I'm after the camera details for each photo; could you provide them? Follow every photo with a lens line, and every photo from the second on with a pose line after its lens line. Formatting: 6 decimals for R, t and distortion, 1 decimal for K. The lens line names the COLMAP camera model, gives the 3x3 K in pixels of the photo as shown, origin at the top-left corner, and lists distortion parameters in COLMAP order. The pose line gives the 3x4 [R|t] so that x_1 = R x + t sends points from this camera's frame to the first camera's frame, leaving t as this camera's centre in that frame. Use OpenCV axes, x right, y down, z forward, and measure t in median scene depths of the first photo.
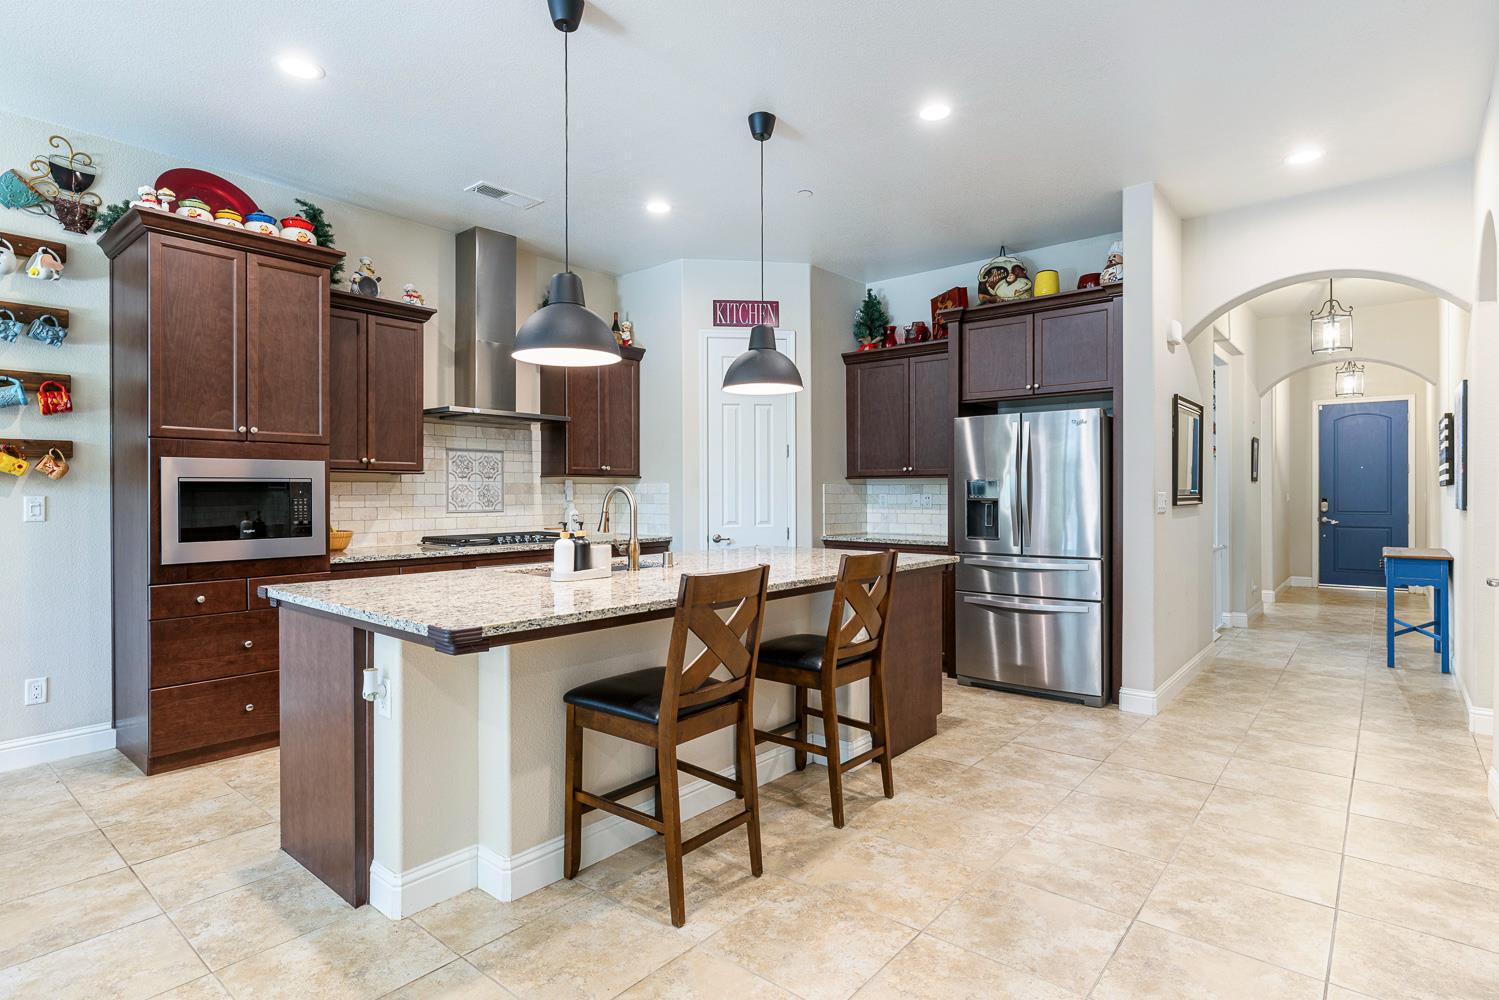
lens RADIAL K [[769.5, 0, 773.0], [0, 769.5, 501.1], [0, 0, 1]] dist [-0.001057, 0.000236]
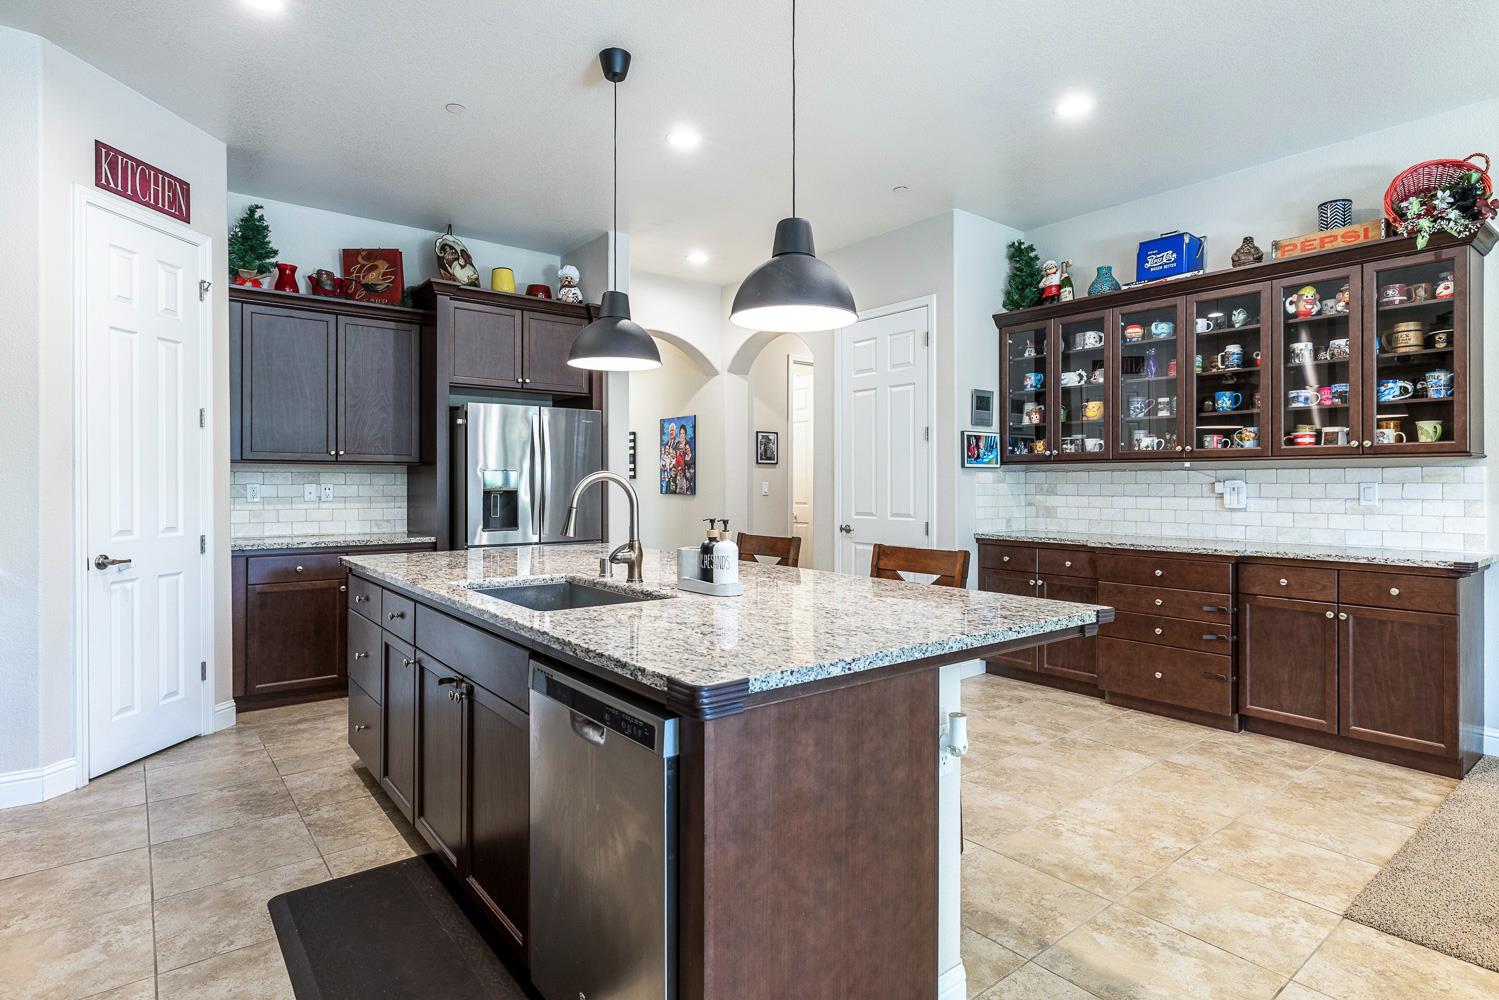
lens RADIAL K [[769.5, 0, 744.1], [0, 769.5, 482.0], [0, 0, 1]] dist [-0.001057, 0.000236]
pose [[0.215172, 0.003907, 0.976568, -0.561712], [0.010881, 0.999920, -0.006398, -0.001694], [-0.976516, 0.012002, 0.215112, 0.447536]]
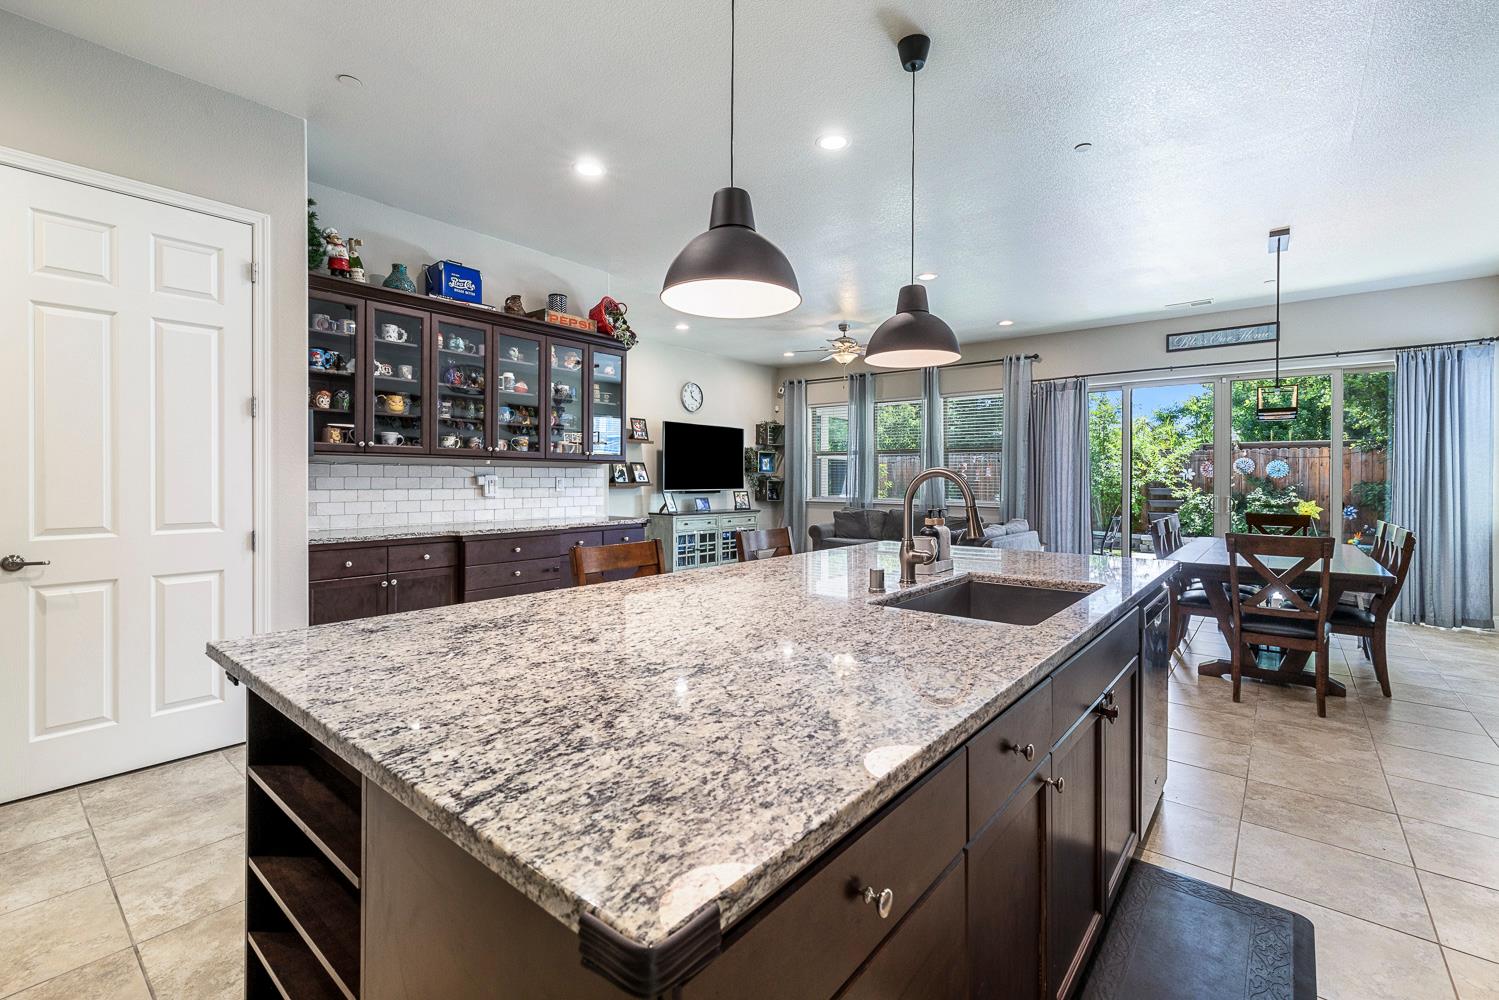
lens RADIAL K [[648.3, 0, 769.3], [0, 648.3, 478.4], [0, 0, 1]] dist [0.000752, 0.000069]
pose [[-0.999871, -0.007102, -0.014399, -0.026377], [-0.007331, 0.999846, 0.015937, -0.015176], [0.014283, 0.016040, -0.999769, 1.009392]]
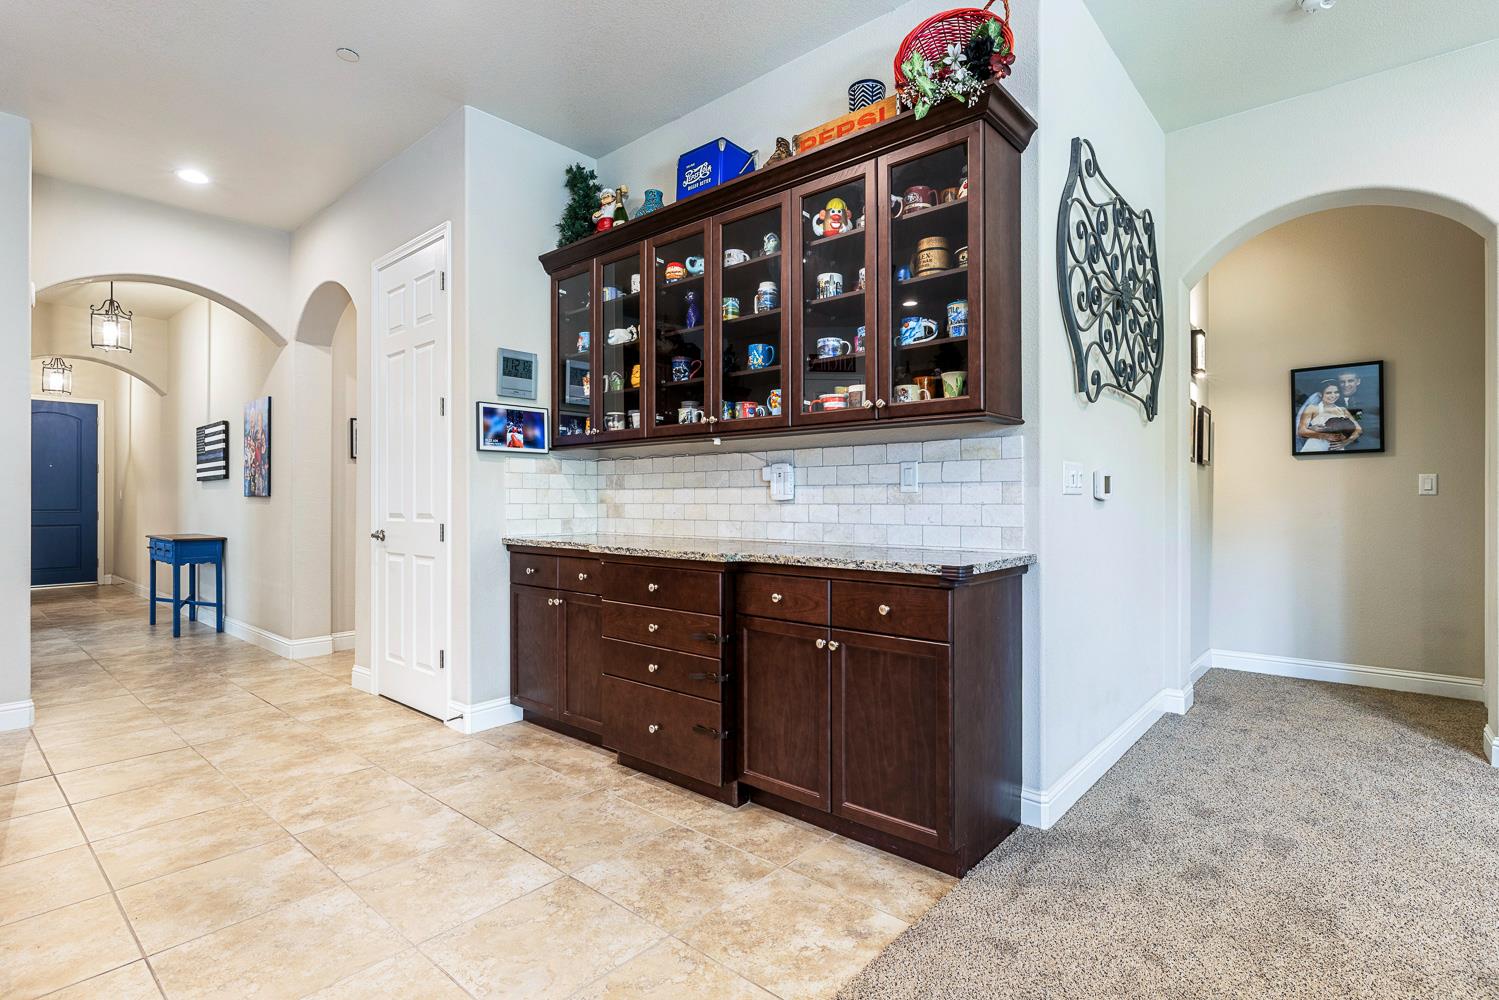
lens RADIAL K [[720.7, 0, 740.5], [0, 720.7, 499.2], [0, 0, 1]] dist [-0.004477, -0.001009]
pose [[0.035328, 0.003480, 0.999370, -0.242334], [0.013748, 0.999898, -0.003967, 0.027762], [-0.999281, 0.013879, 0.035277, 0.129536]]
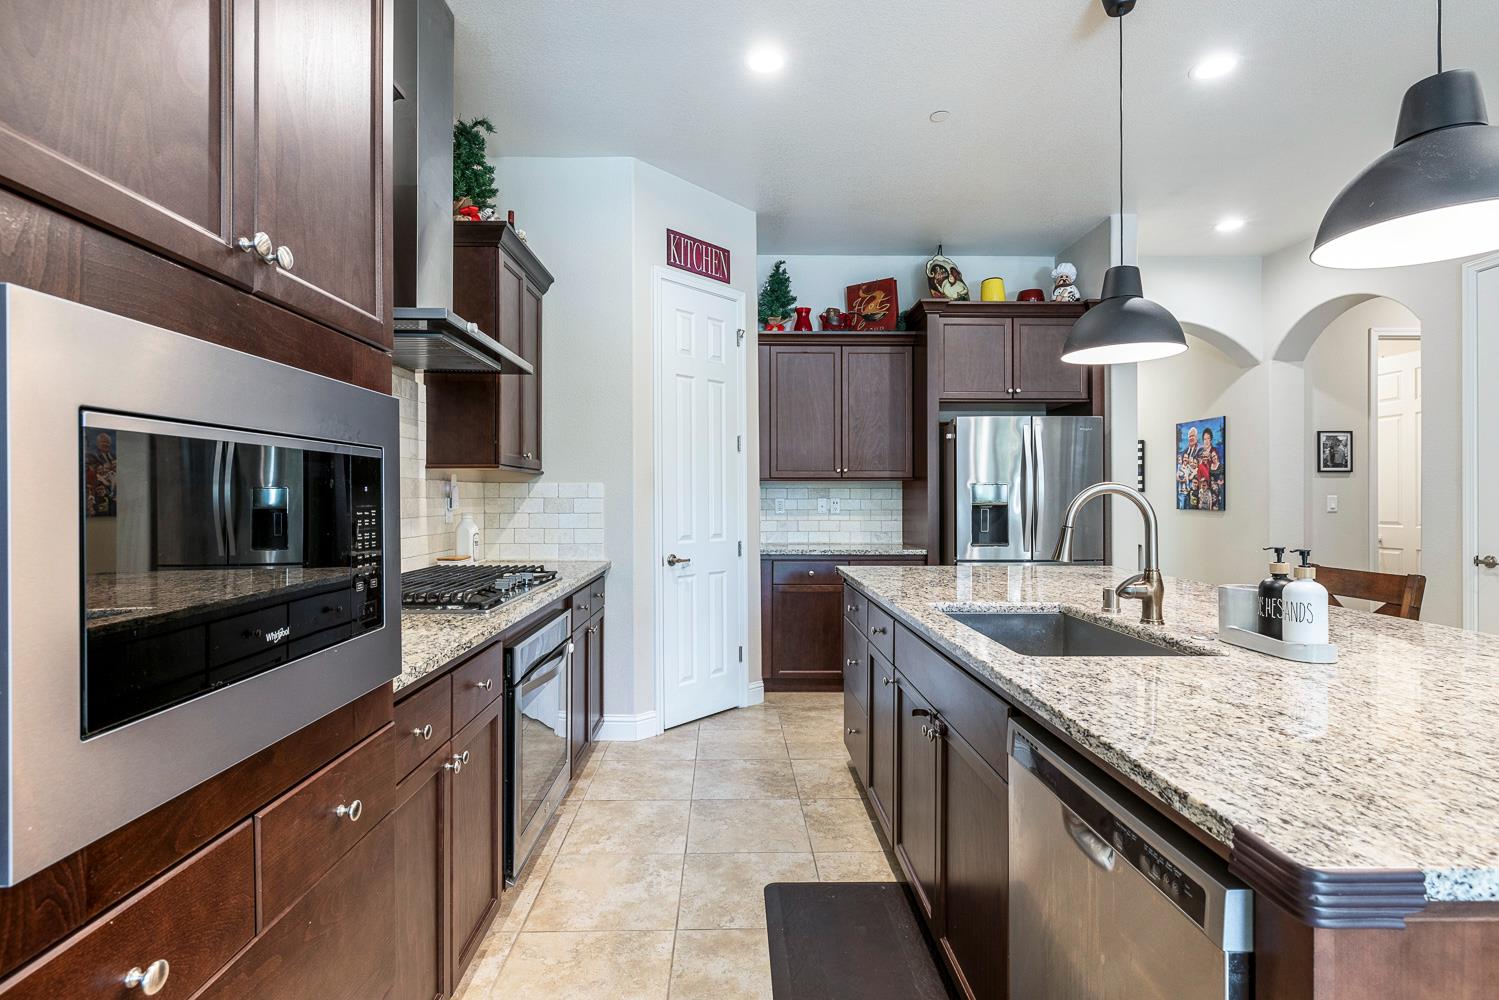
lens RADIAL K [[720.7, 0, 742.7], [0, 720.7, 497.6], [0, 0, 1]] dist [-0.004477, -0.001009]
pose [[0.760123, 0.001297, 0.649778, -0.493575], [0.007706, 0.999910, -0.011011, -0.002051], [-0.649734, 0.013377, 0.760044, 0.477712]]
